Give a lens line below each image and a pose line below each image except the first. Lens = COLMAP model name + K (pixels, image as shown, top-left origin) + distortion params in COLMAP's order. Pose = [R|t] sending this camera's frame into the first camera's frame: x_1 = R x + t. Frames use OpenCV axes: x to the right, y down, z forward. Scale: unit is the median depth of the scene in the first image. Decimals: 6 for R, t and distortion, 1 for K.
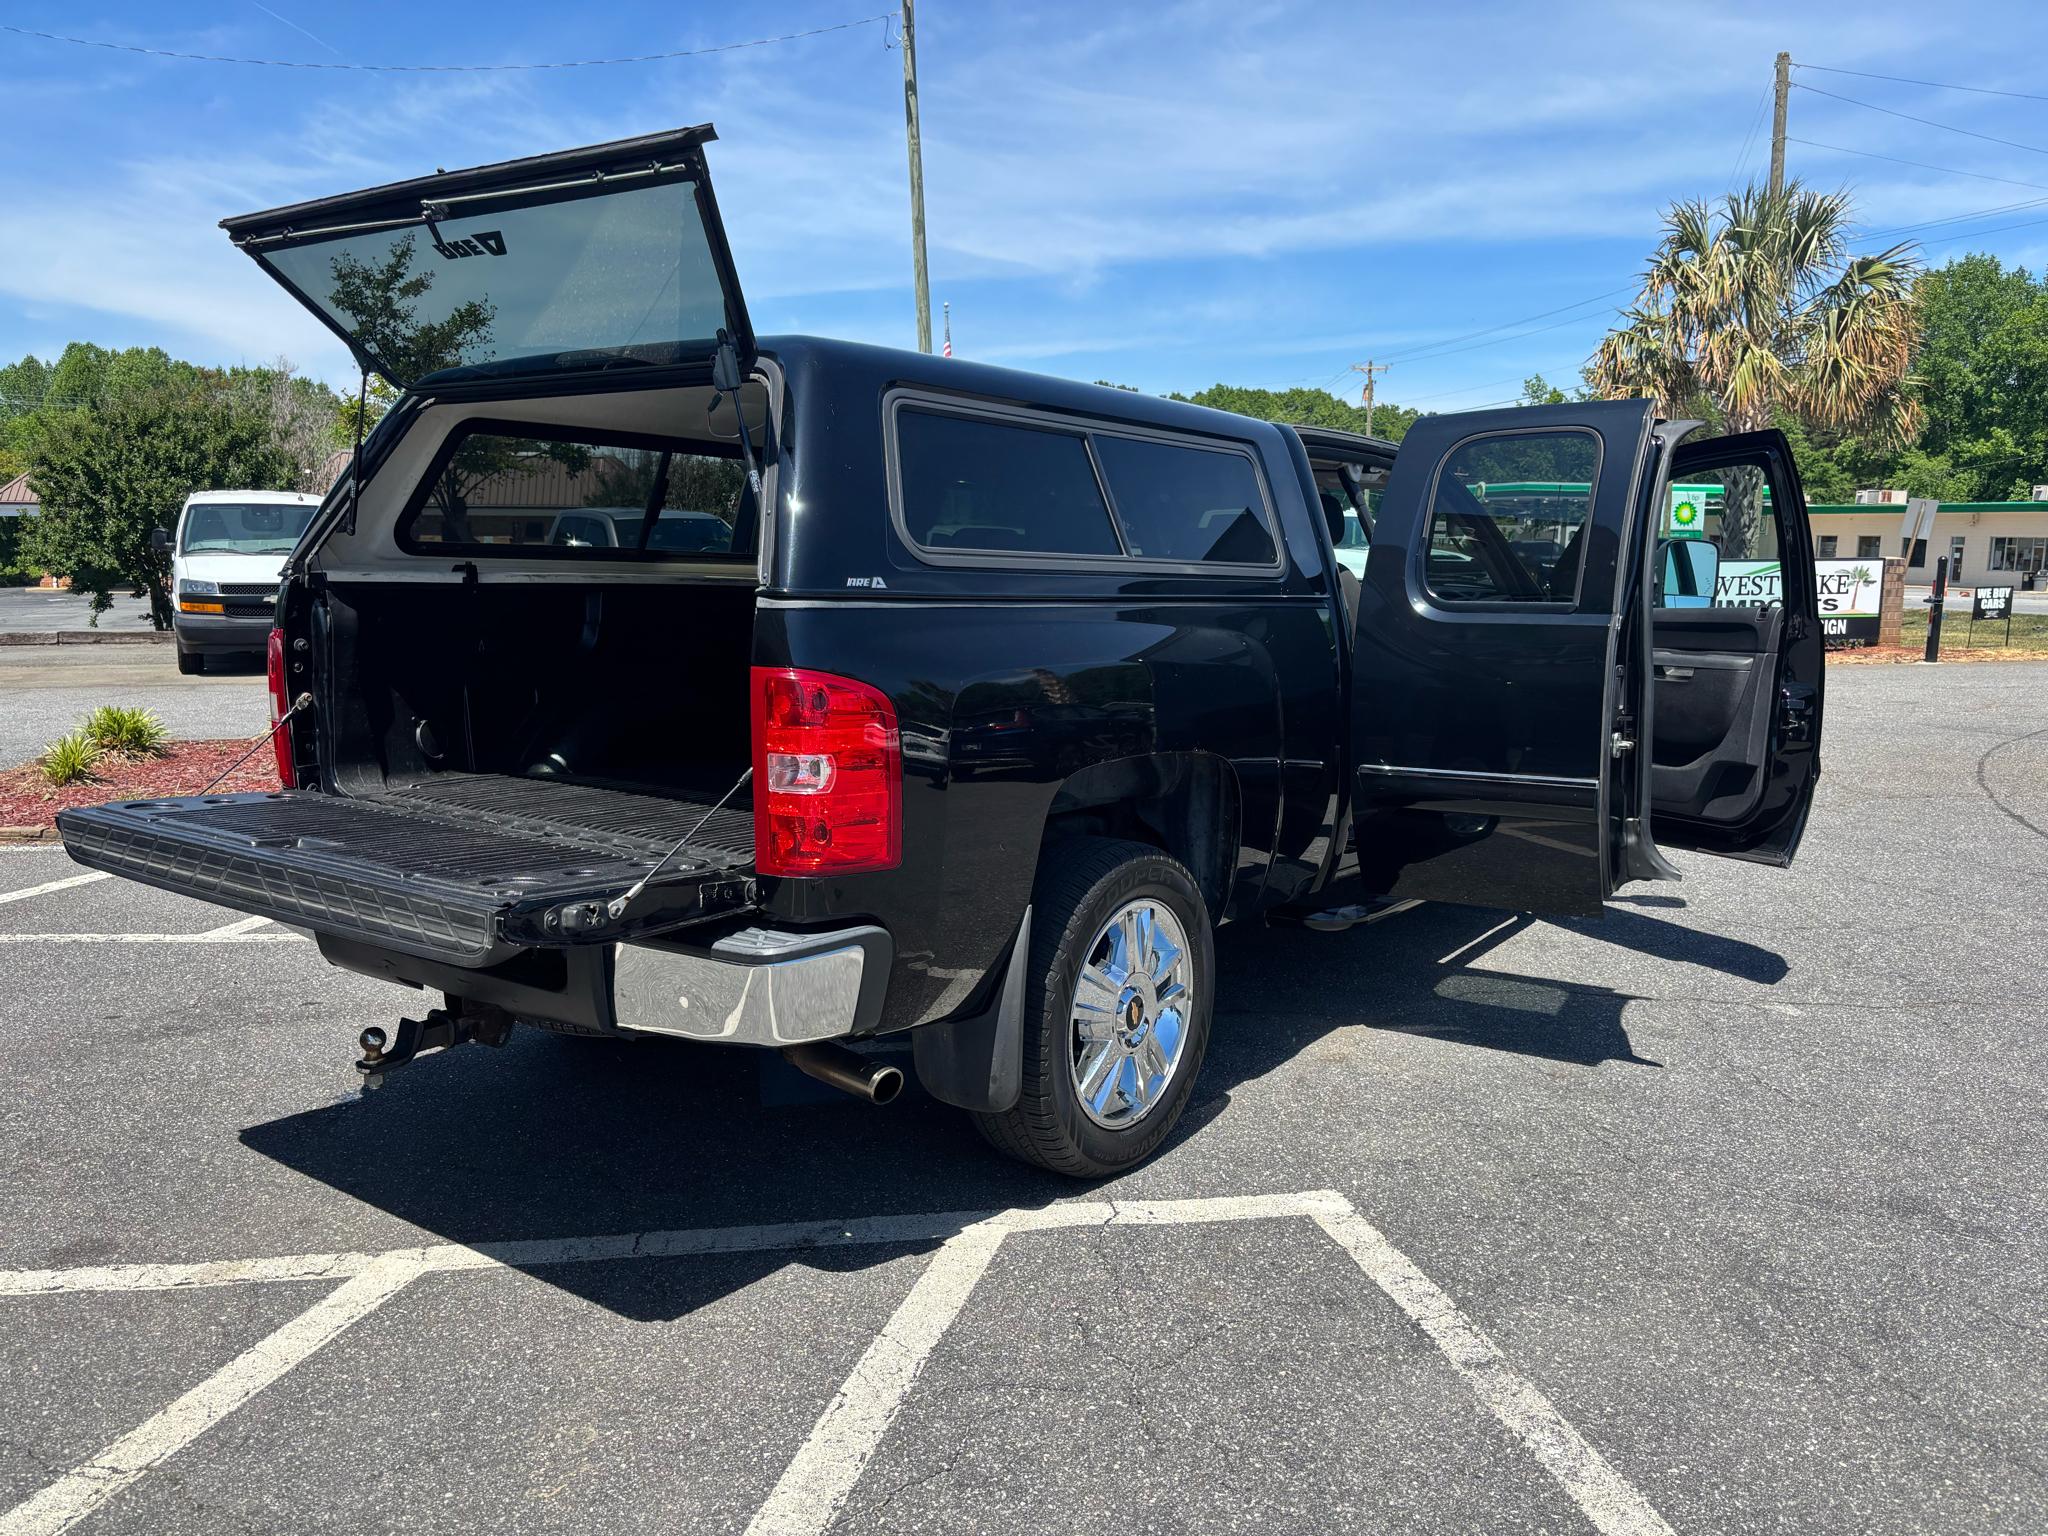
lens RADIAL K [[1554.2, 0, 1041.8], [0, 1554.2, 776.8], [0, 0, 1]] dist [0.040711, -0.044818]
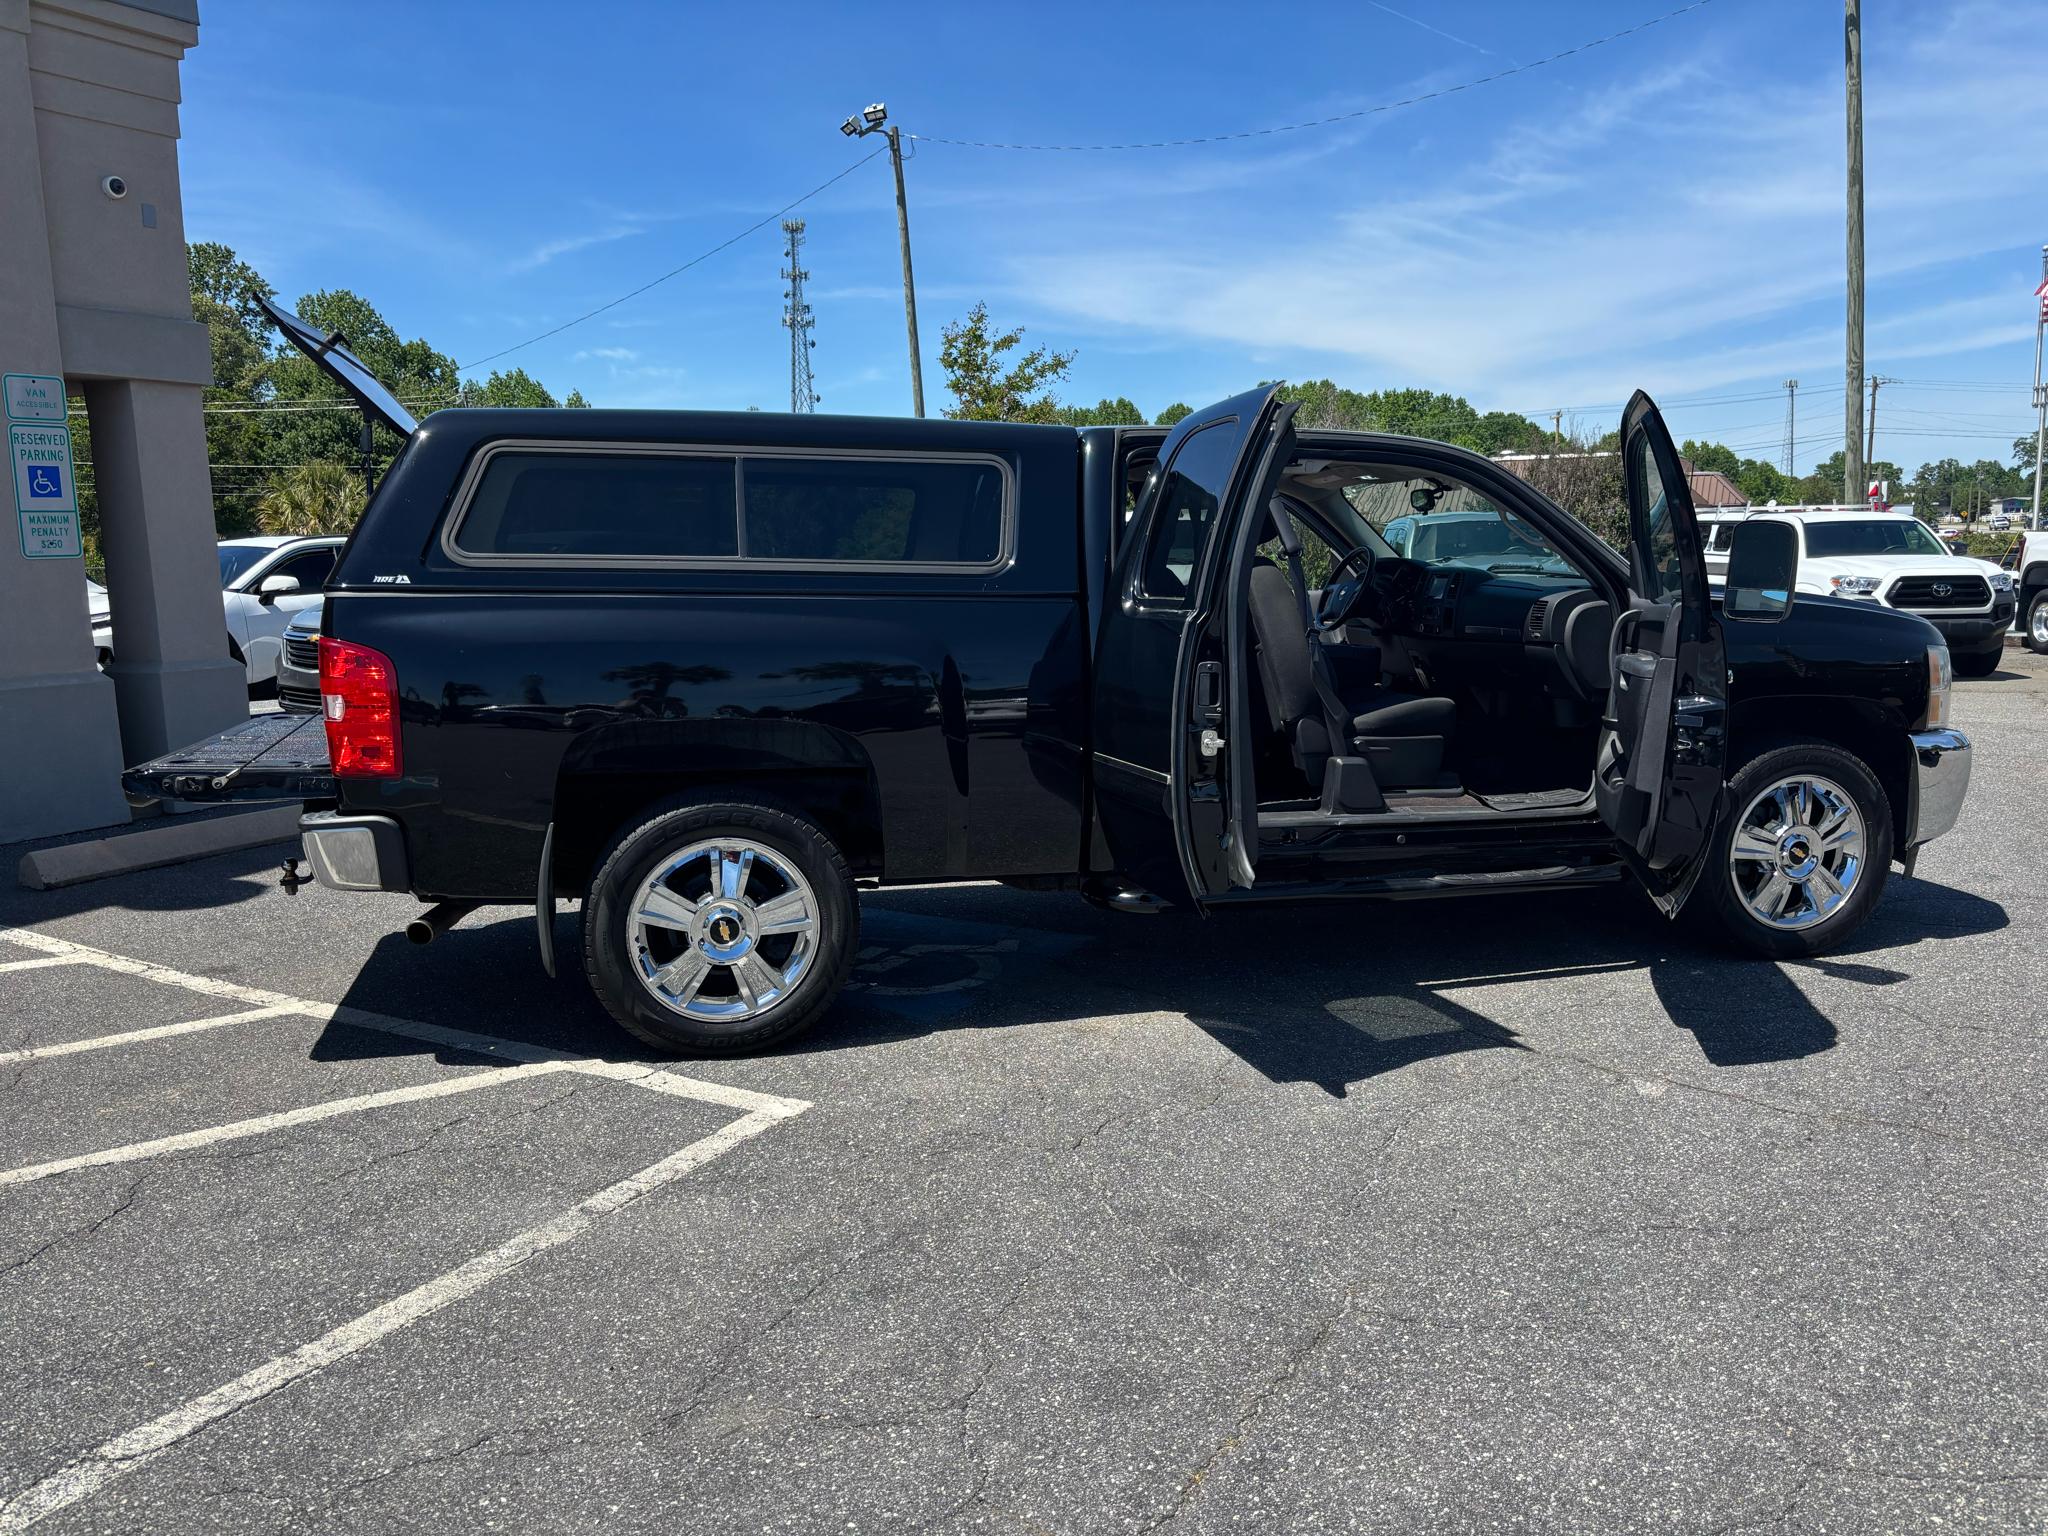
lens RADIAL K [[1554.2, 0, 1038.9], [0, 1554.2, 775.0], [0, 0, 1]] dist [0.040711, -0.044818]
pose [[0.767863, 0.071908, -0.636566, 1.007426], [-0.073081, 0.997026, 0.024473, -0.017894], [0.636432, 0.027729, 0.770834, 0.204651]]
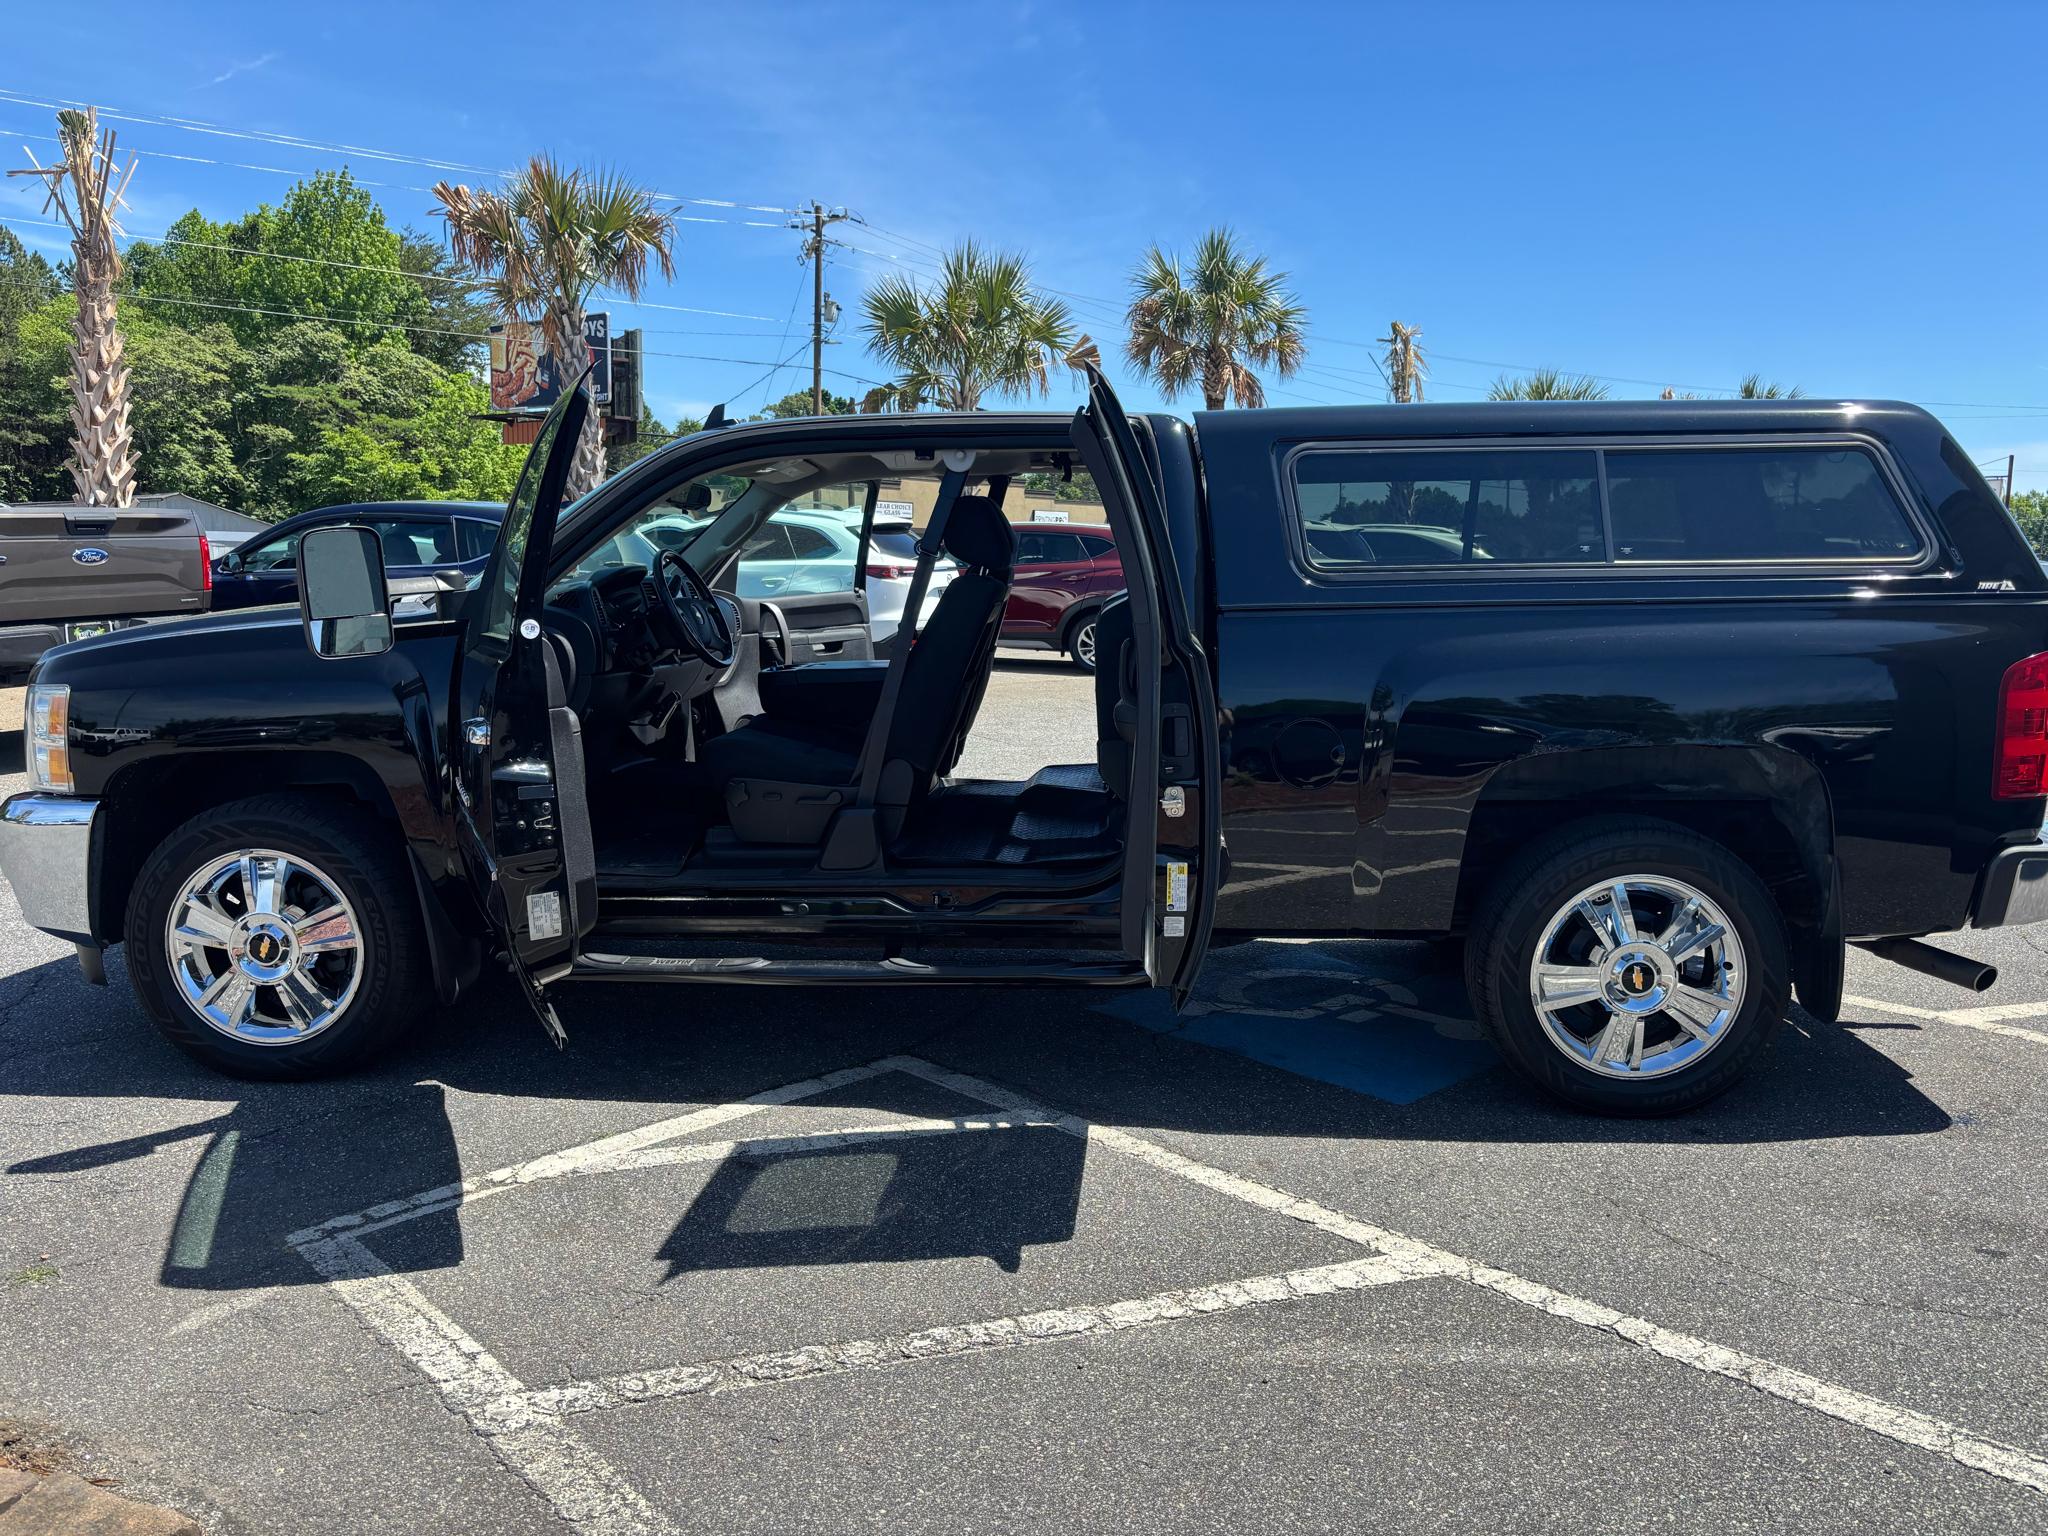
lens RADIAL K [[1554.2, 0, 1032.9], [0, 1554.2, 770.6], [0, 0, 1]] dist [0.040711, -0.044818]
pose [[-0.534063, -0.133393, 0.834855, -1.023289], [0.108184, 0.968574, 0.223965, -0.327529], [-0.838494, 0.209930, -0.502848, 2.148377]]
